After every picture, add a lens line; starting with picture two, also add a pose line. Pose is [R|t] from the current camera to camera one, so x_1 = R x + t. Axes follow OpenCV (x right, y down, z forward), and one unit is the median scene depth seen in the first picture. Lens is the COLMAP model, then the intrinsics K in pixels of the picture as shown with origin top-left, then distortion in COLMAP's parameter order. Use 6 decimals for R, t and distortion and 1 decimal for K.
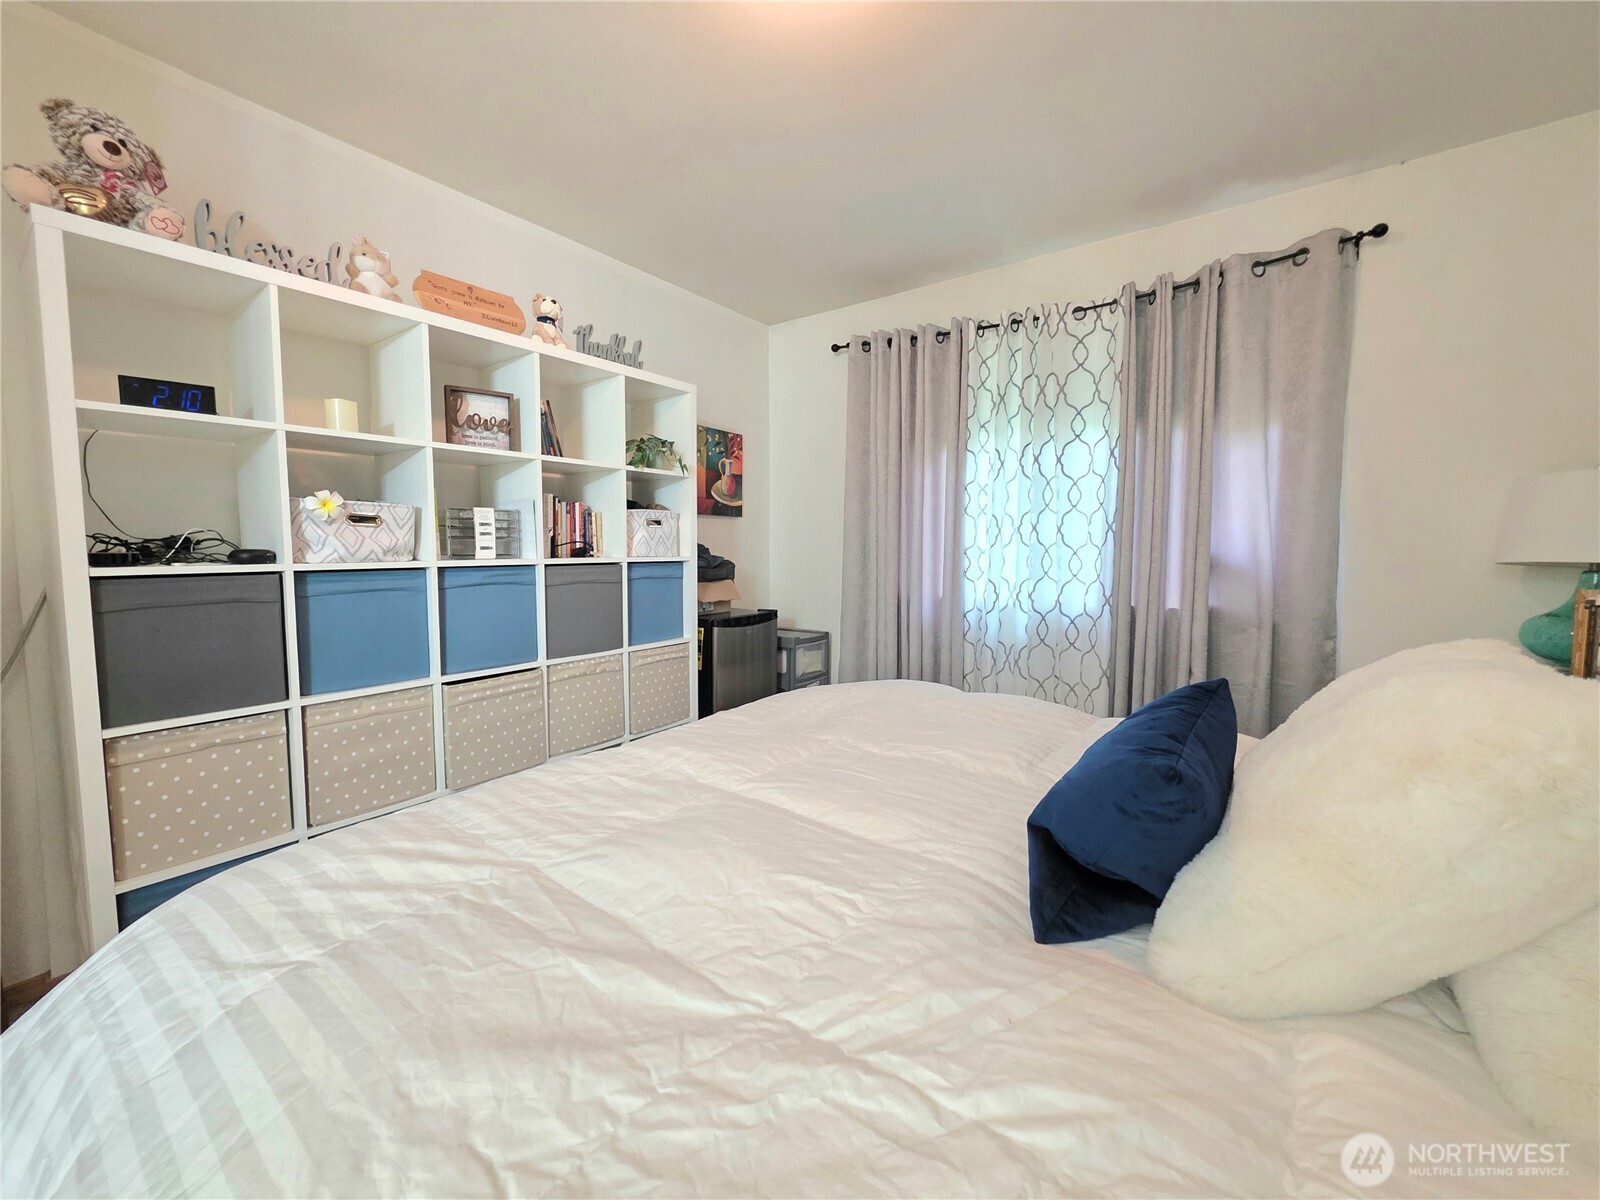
lens RADIAL K [[647.4, 0, 793.6], [0, 647.4, 593.5], [0, 0, 1]] dist [-0.000597, -0.000335]
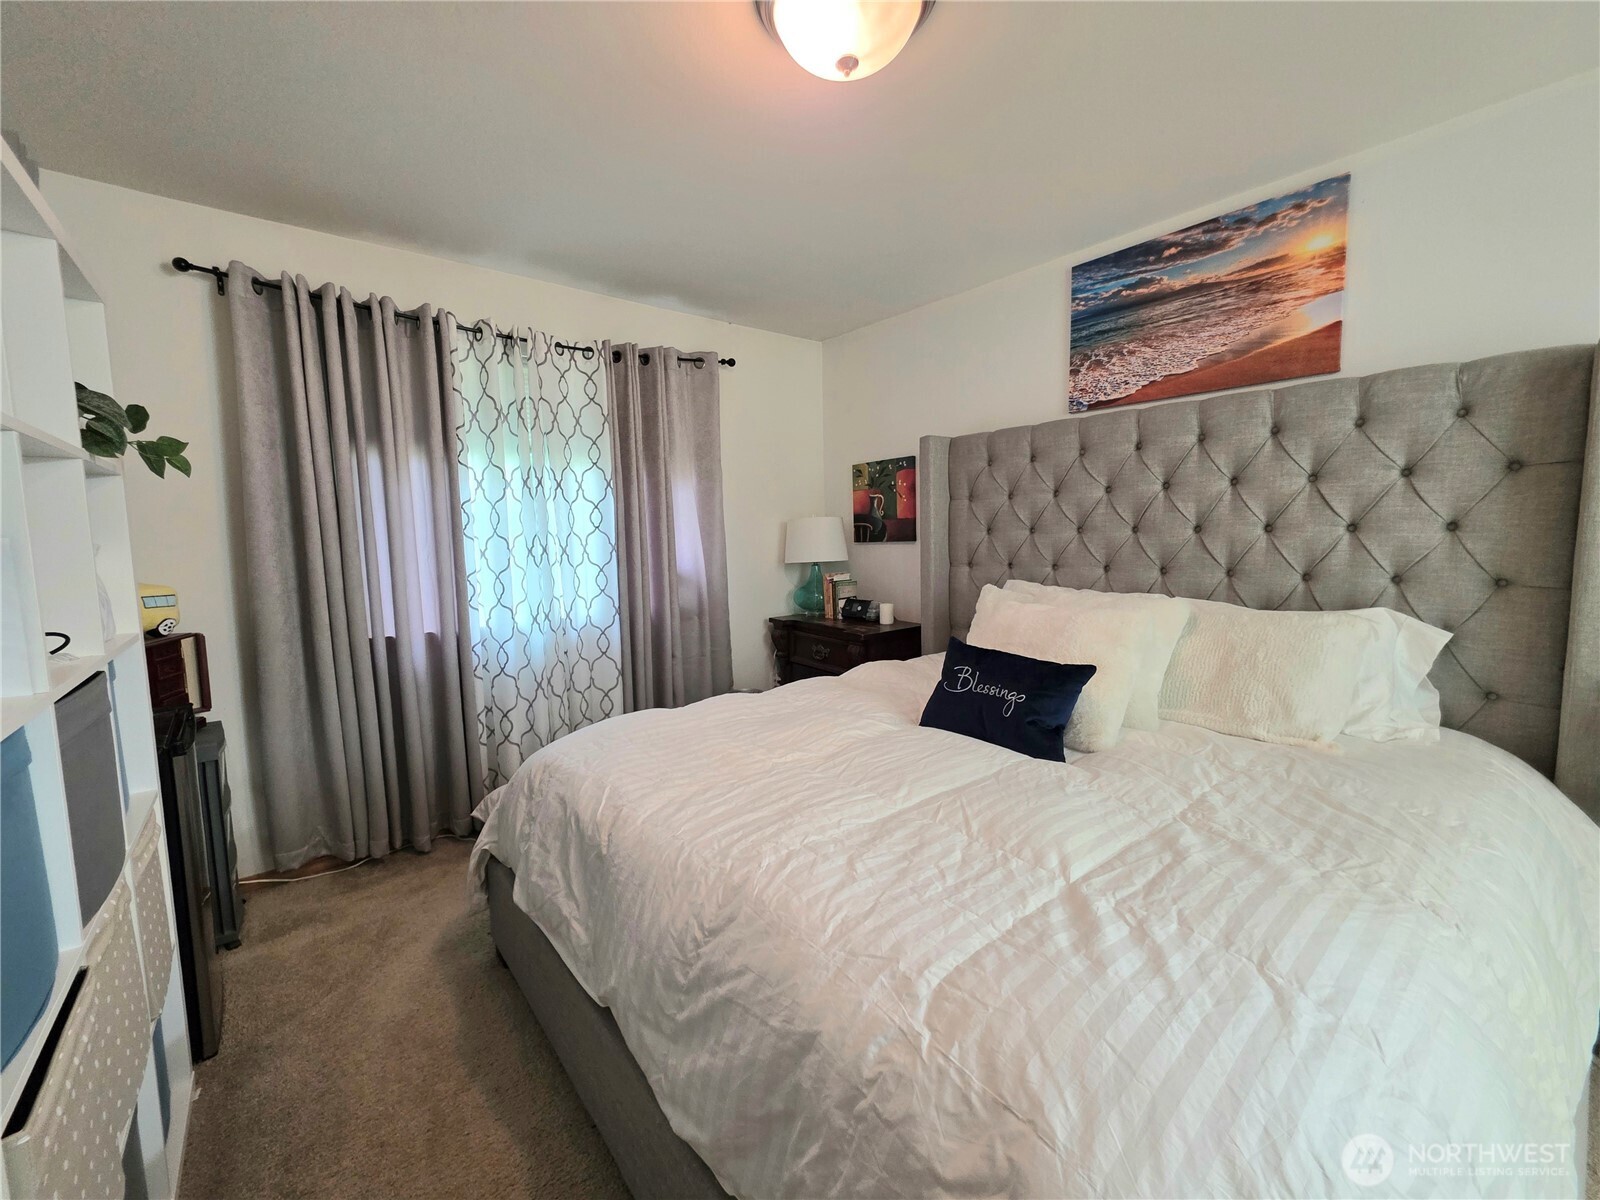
lens RADIAL K [[647.4, 0, 793.6], [0, 647.4, 593.5], [0, 0, 1]] dist [-0.000597, -0.000335]
pose [[0.248515, -0.099786, 0.963475, -0.542949], [0.088750, 0.992841, 0.079936, -0.081748], [-0.964554, 0.065644, 0.255592, 0.380045]]
